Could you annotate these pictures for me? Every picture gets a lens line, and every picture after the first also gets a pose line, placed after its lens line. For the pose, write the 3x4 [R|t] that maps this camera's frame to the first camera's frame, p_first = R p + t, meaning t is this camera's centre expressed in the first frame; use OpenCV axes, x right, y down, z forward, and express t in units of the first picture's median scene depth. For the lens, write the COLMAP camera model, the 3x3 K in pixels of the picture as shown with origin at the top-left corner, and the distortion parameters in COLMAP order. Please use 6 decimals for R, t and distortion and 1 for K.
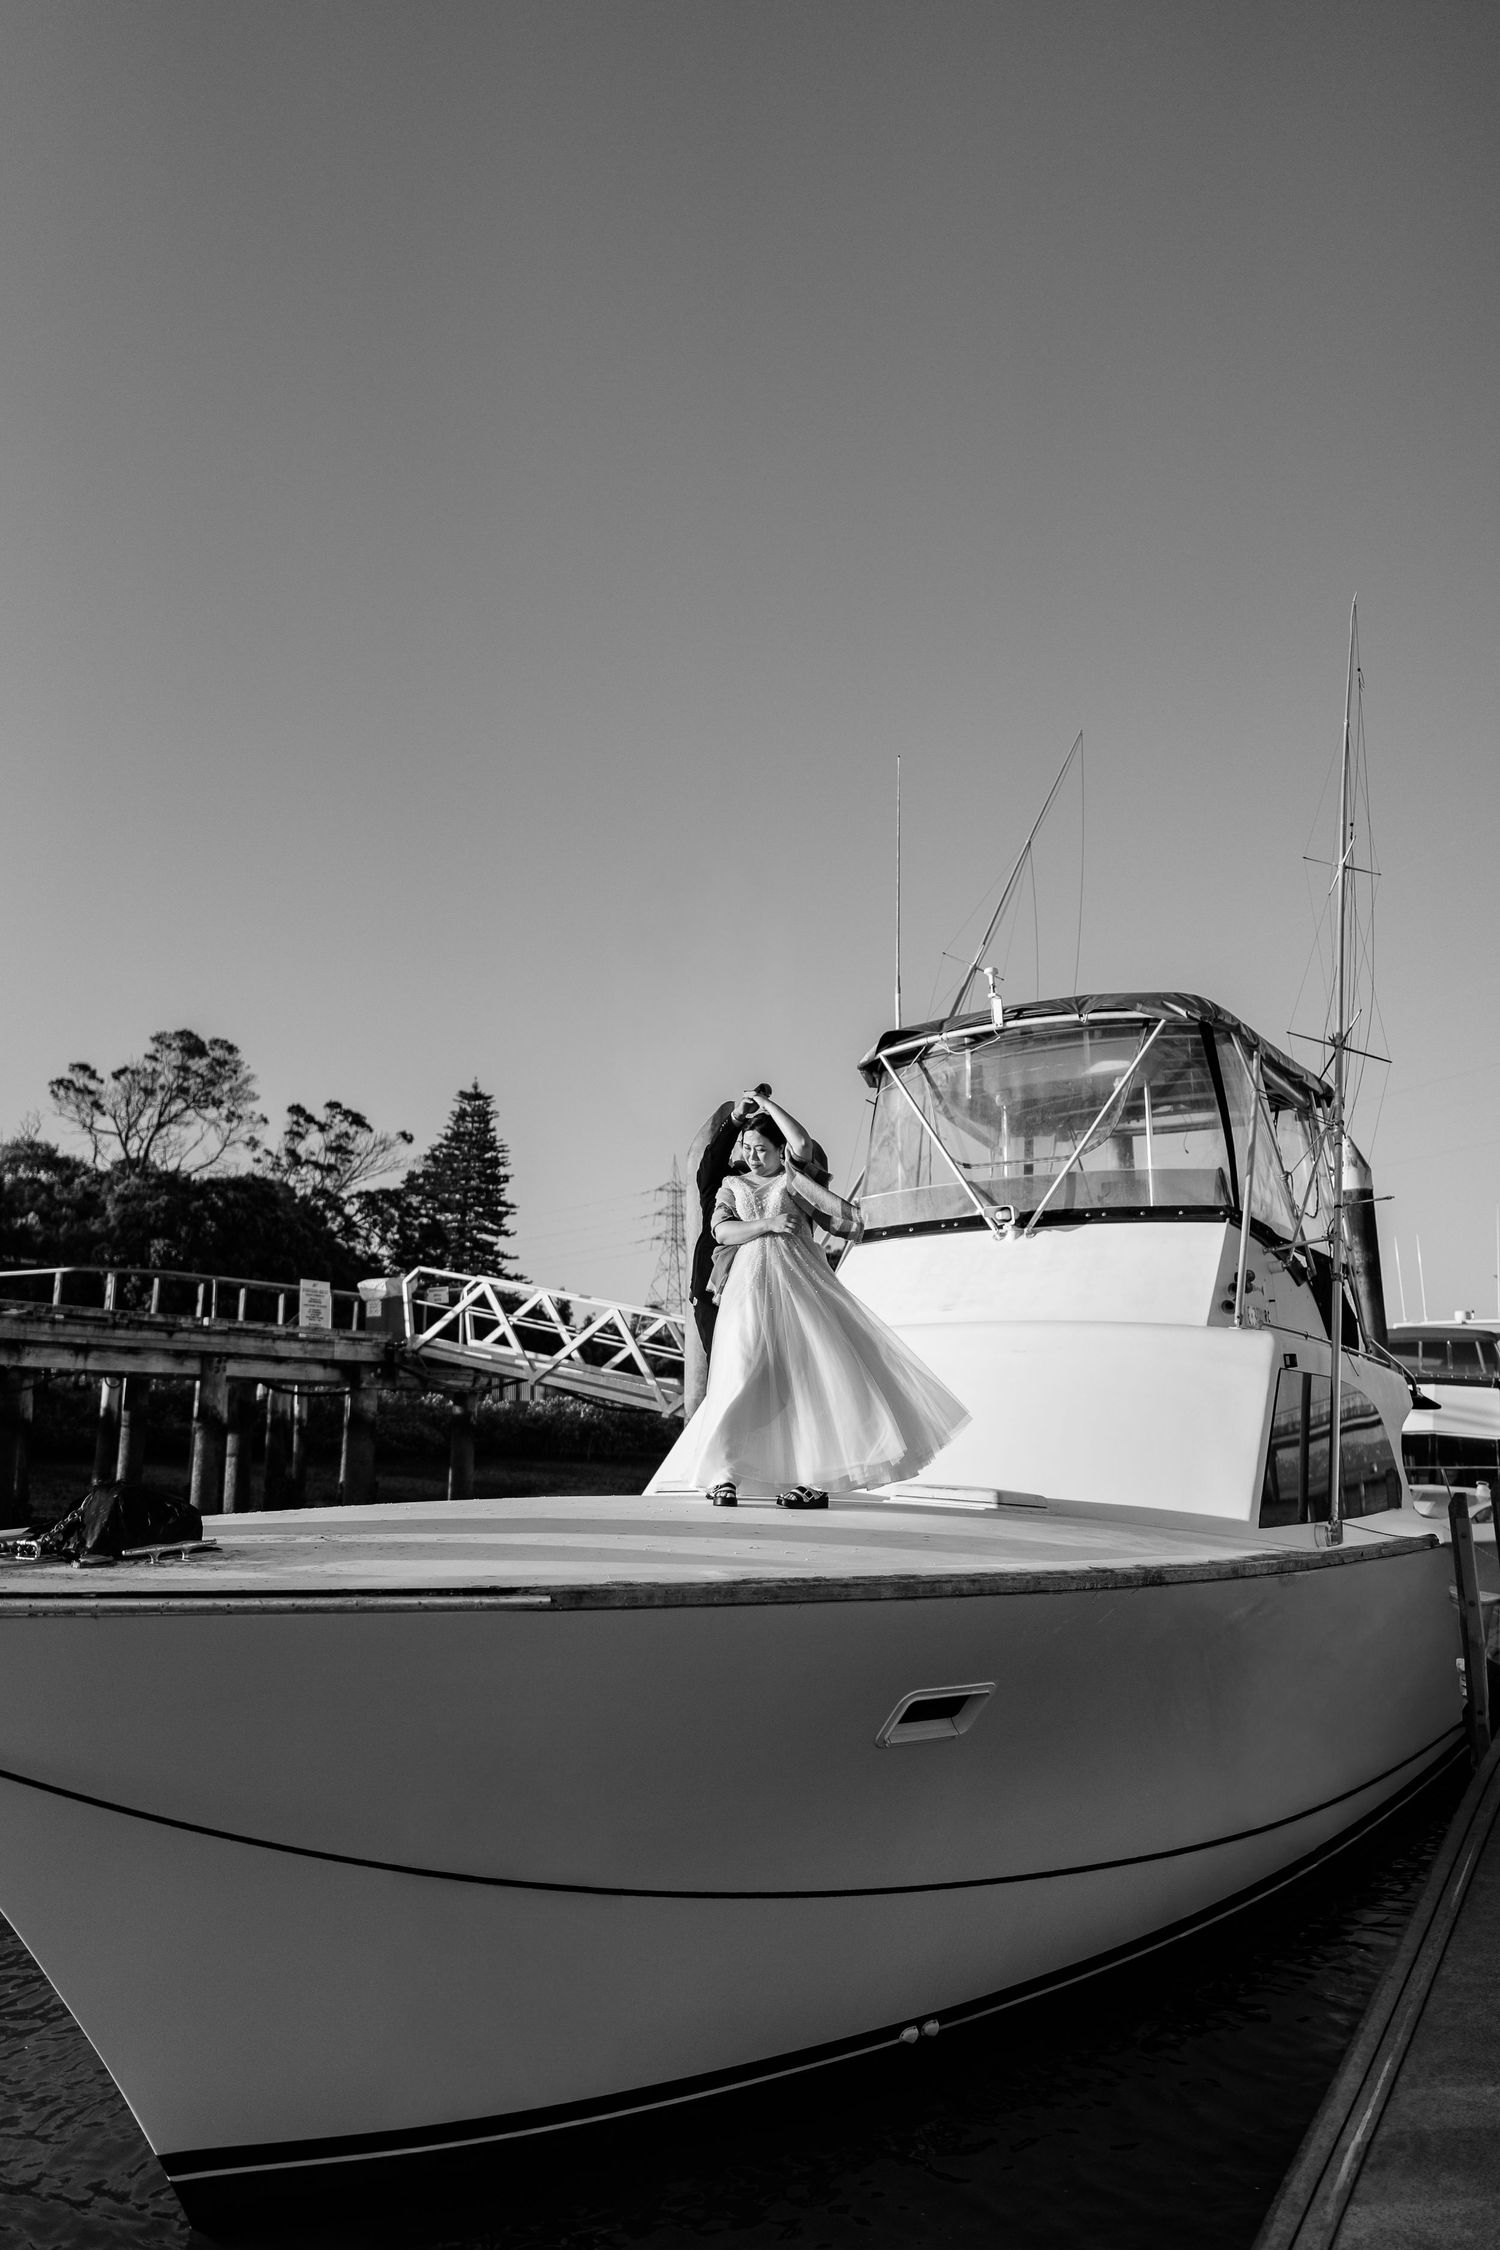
lens RADIAL K [[1496.8, 0, 737.9], [0, 1496.8, 1087.4], [0, 0, 1]] dist [-0.001443, 0.000259]
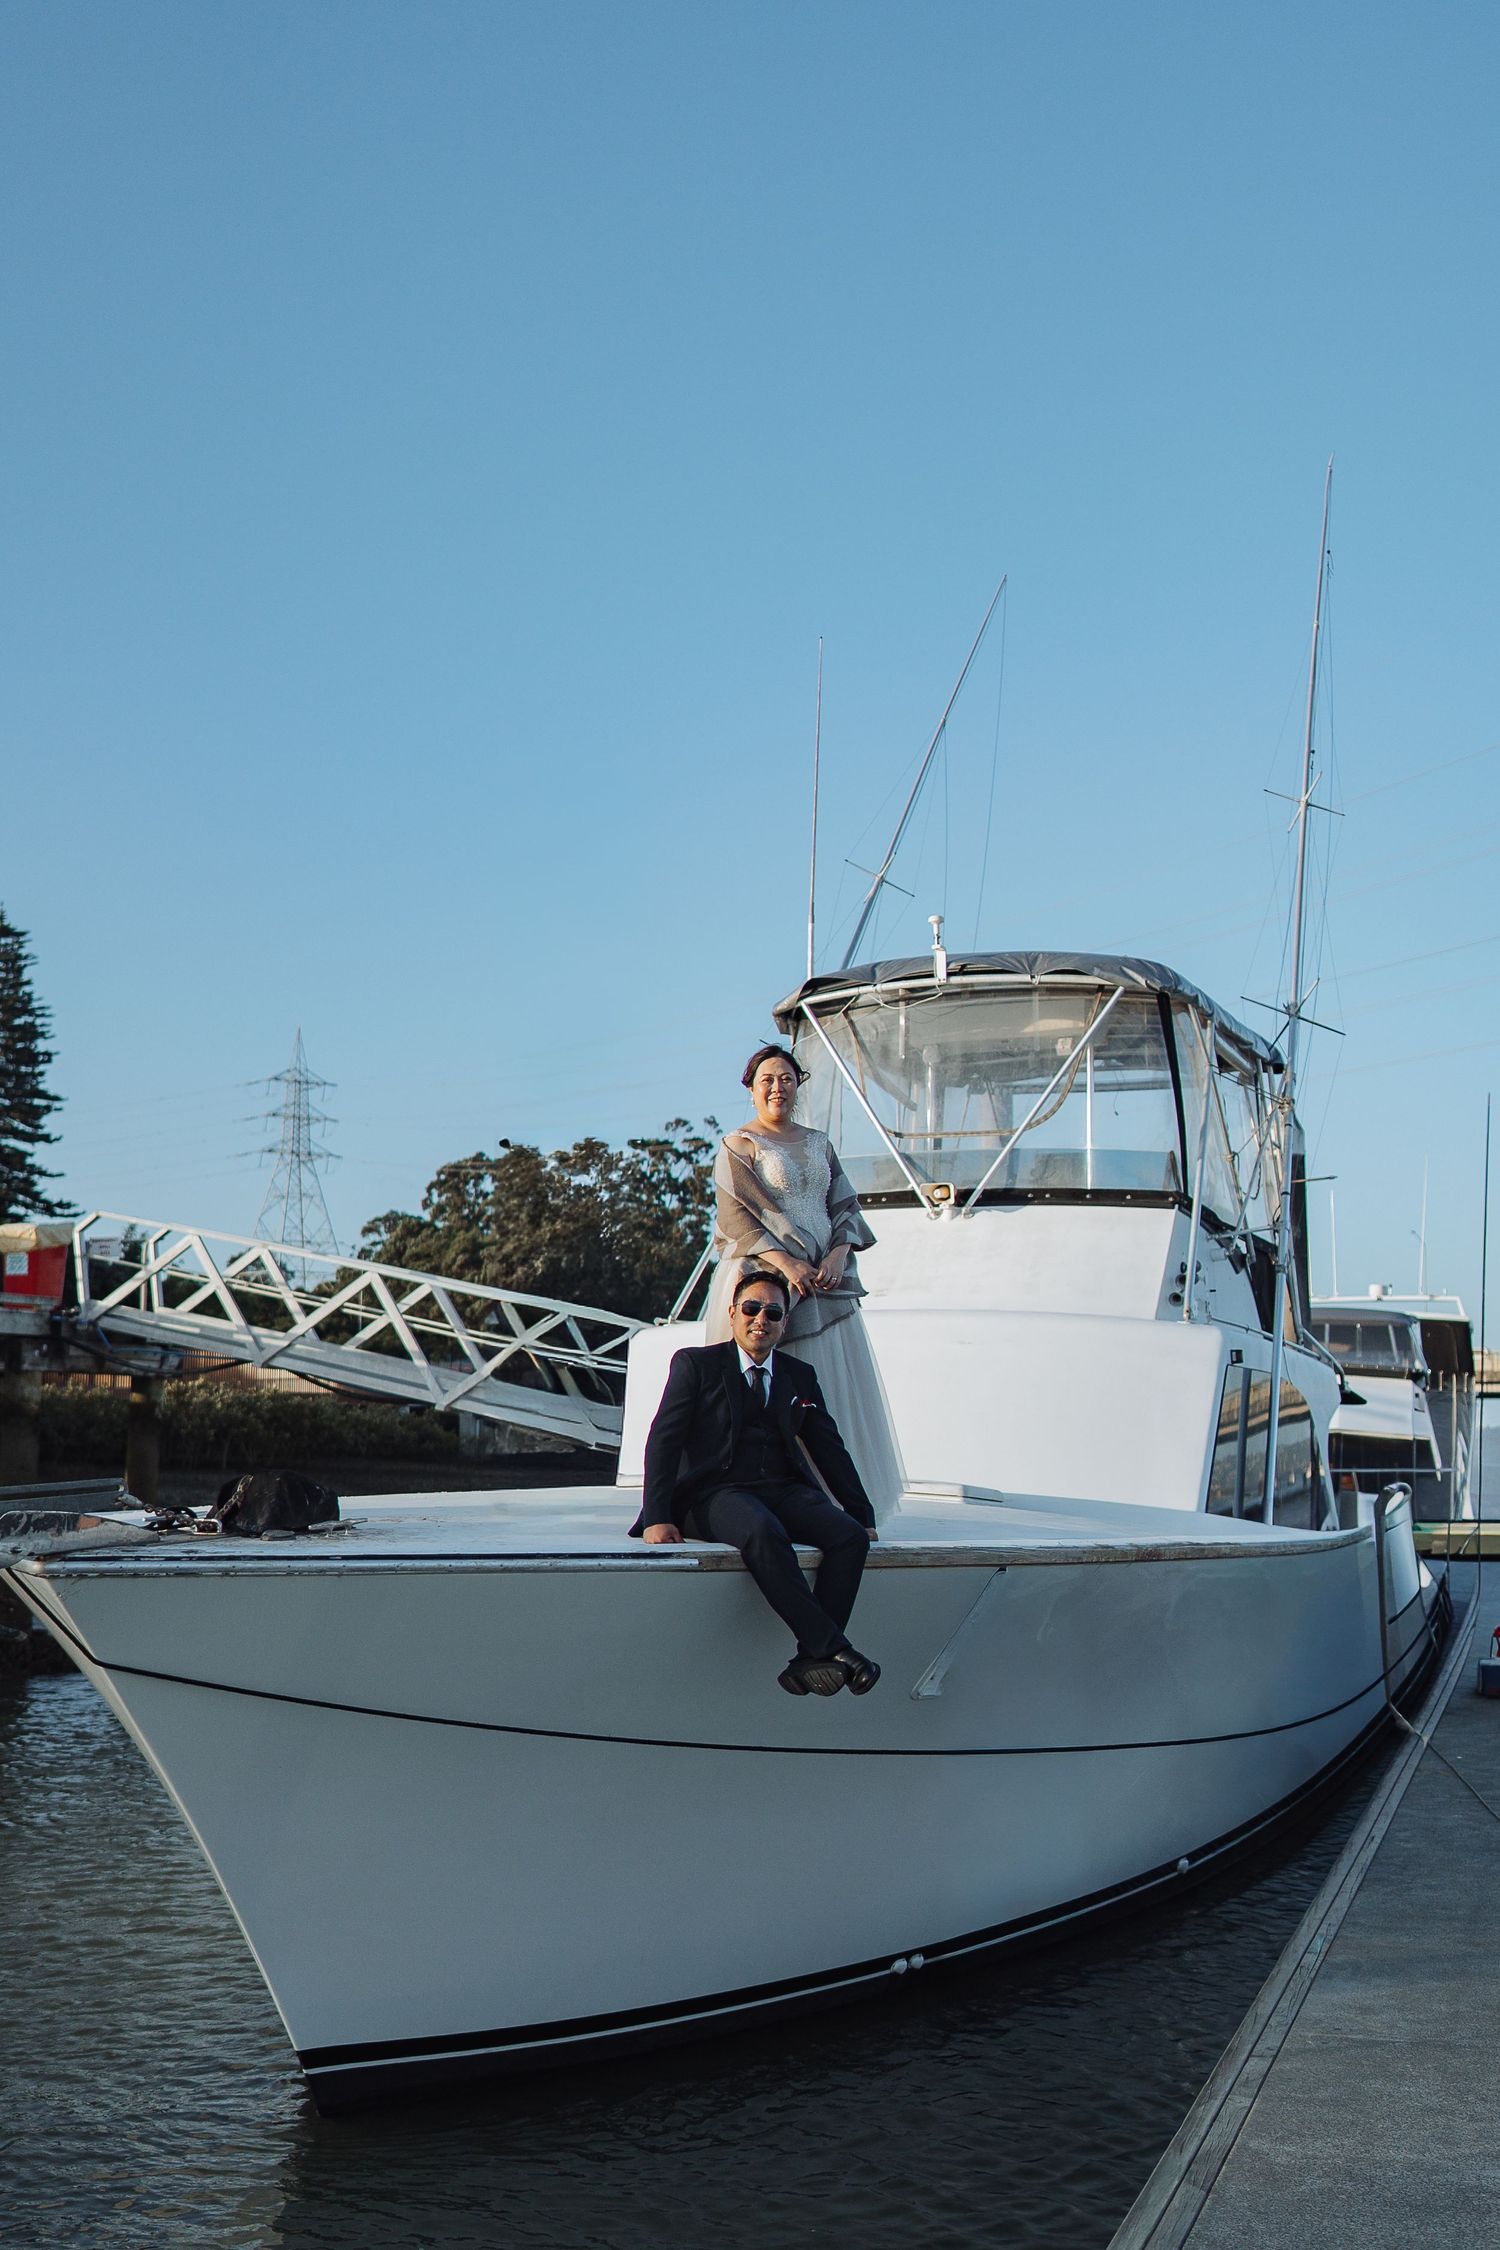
lens RADIAL K [[2317.6, 0, 750.0], [0, 2317.6, 1125.0], [0, 0, 1]] dist [-0.004935, -0.004145]
pose [[0.981397, 0.027554, 0.190001, -0.194077], [-0.045332, 0.994922, 0.089867, -0.073274], [-0.186560, -0.096809, 0.977662, -0.333994]]
